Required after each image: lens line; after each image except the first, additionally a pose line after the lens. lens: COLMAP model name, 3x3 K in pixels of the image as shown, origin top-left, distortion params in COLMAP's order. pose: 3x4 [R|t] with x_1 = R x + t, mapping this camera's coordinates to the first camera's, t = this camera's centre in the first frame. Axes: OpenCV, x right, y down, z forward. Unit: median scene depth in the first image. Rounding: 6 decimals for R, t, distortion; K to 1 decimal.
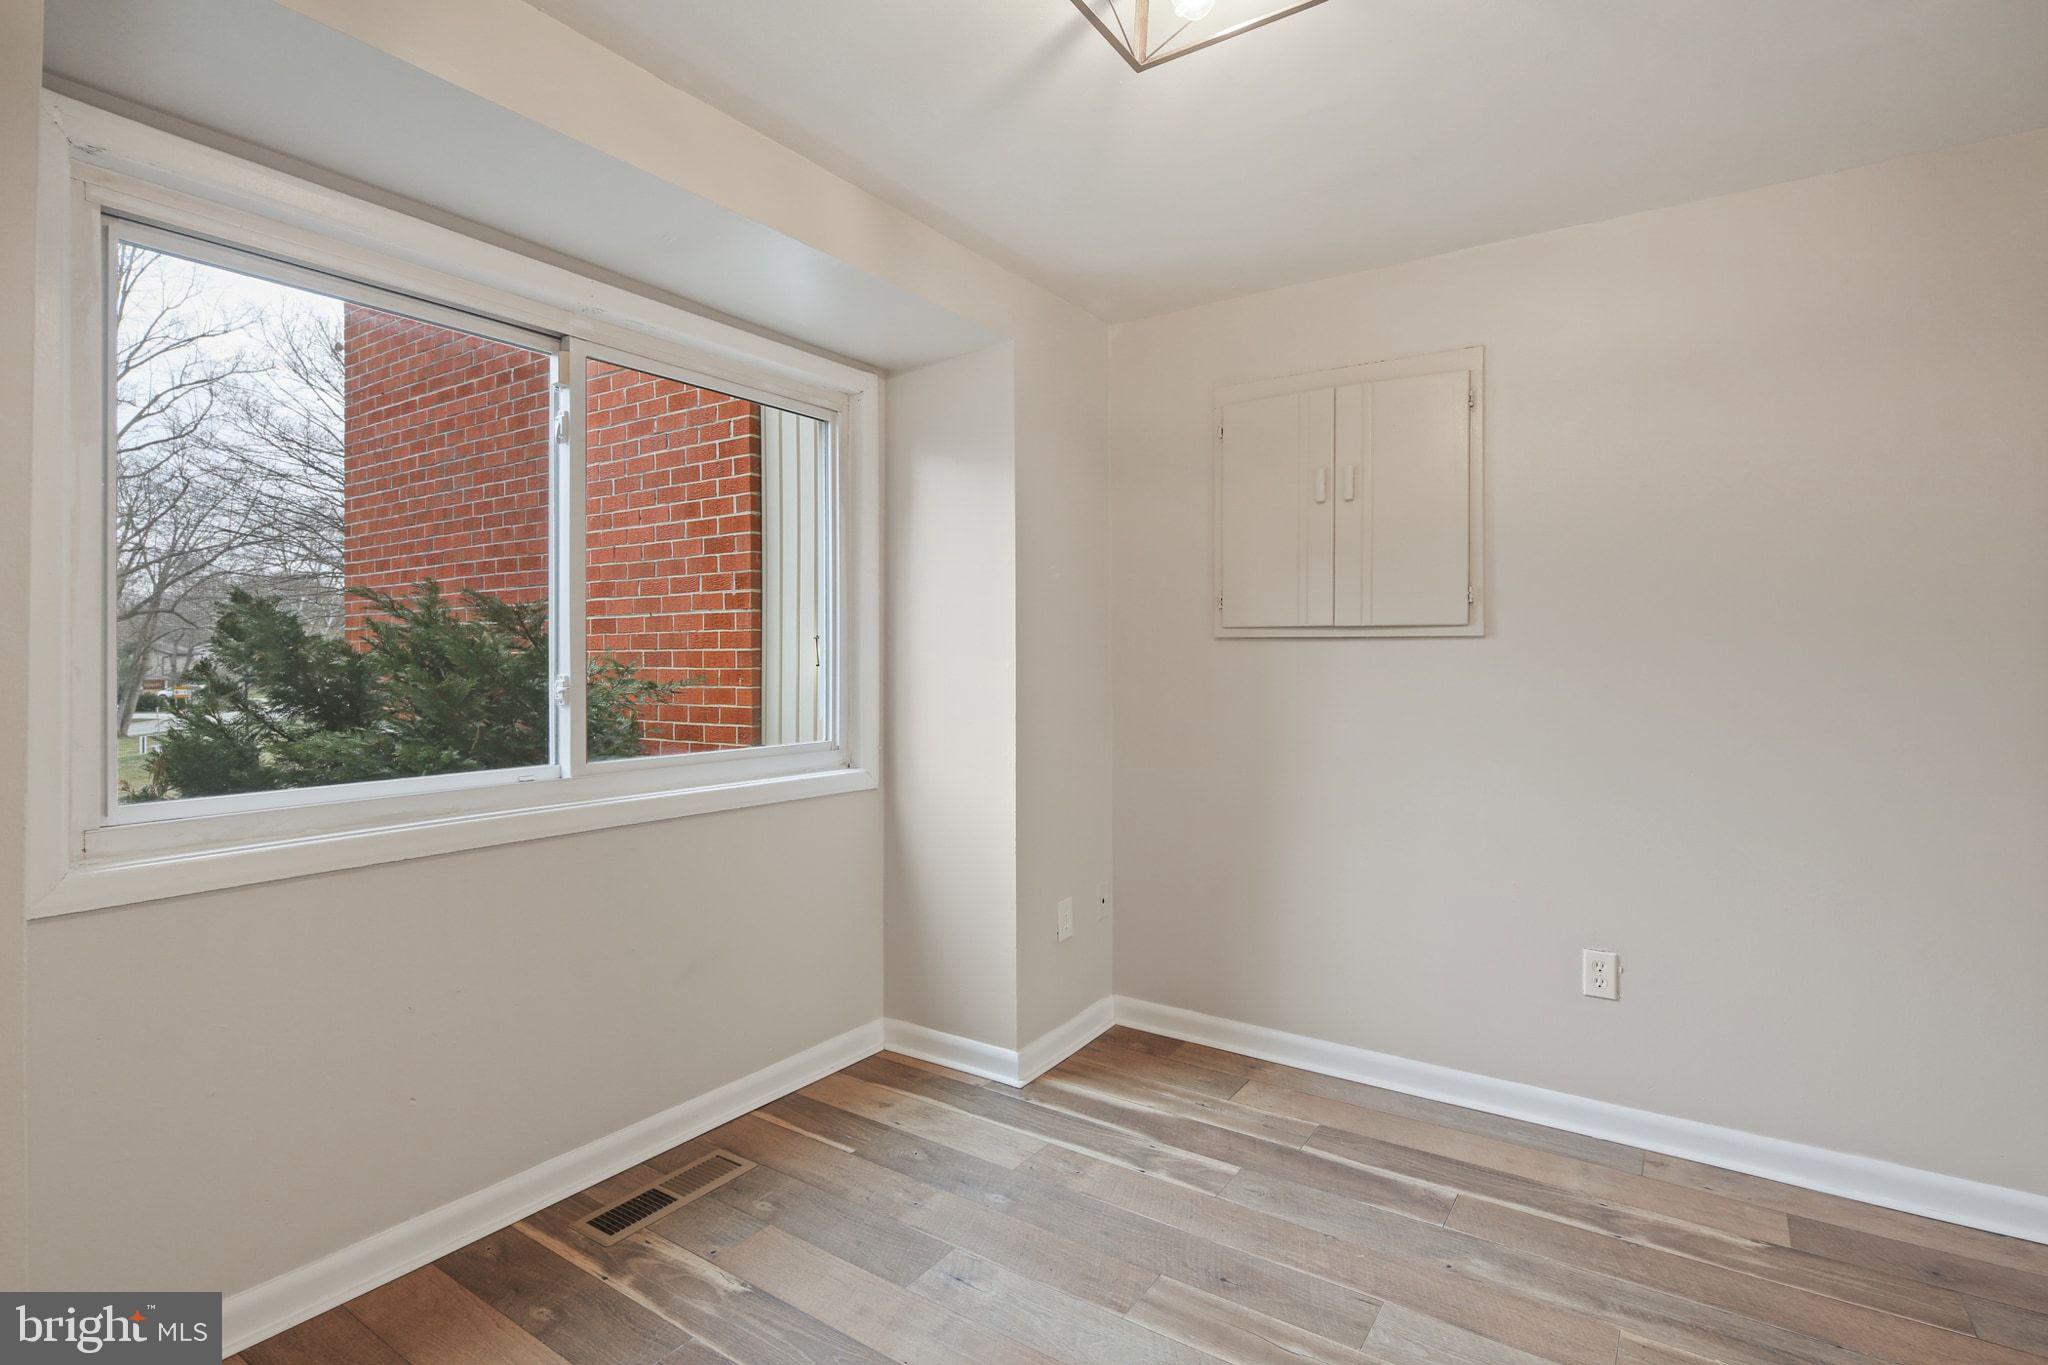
lens RADIAL K [[988.8, 0, 1016.1], [0, 988.8, 656.2], [0, 0, 1]] dist [0.004657, -0.004990]
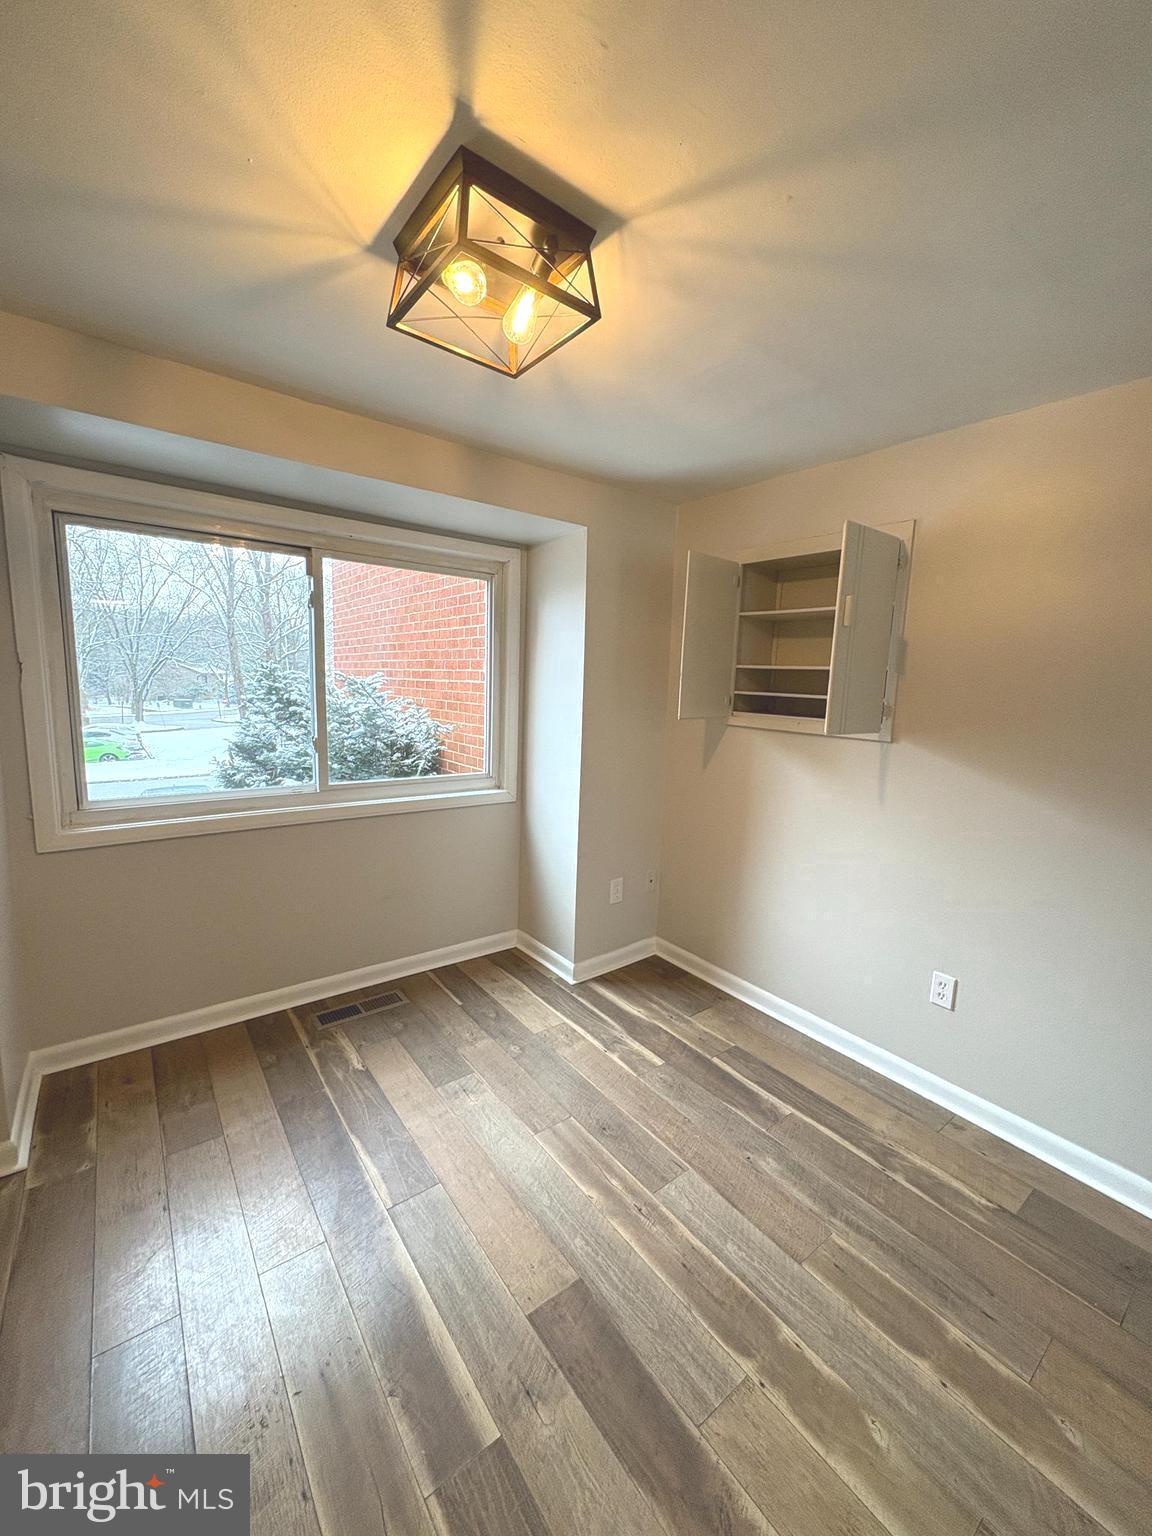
lens RADIAL K [[605.1, 0, 583.2], [0, 605.1, 762.7], [0, 0, 1]] dist [-0.000631, 0.000013]
pose [[0.948144, 0.075560, -0.308728, 0.450157], [-0.032081, 0.989122, 0.143560, -0.134554], [0.316217, -0.126211, 0.940254, 0.100450]]
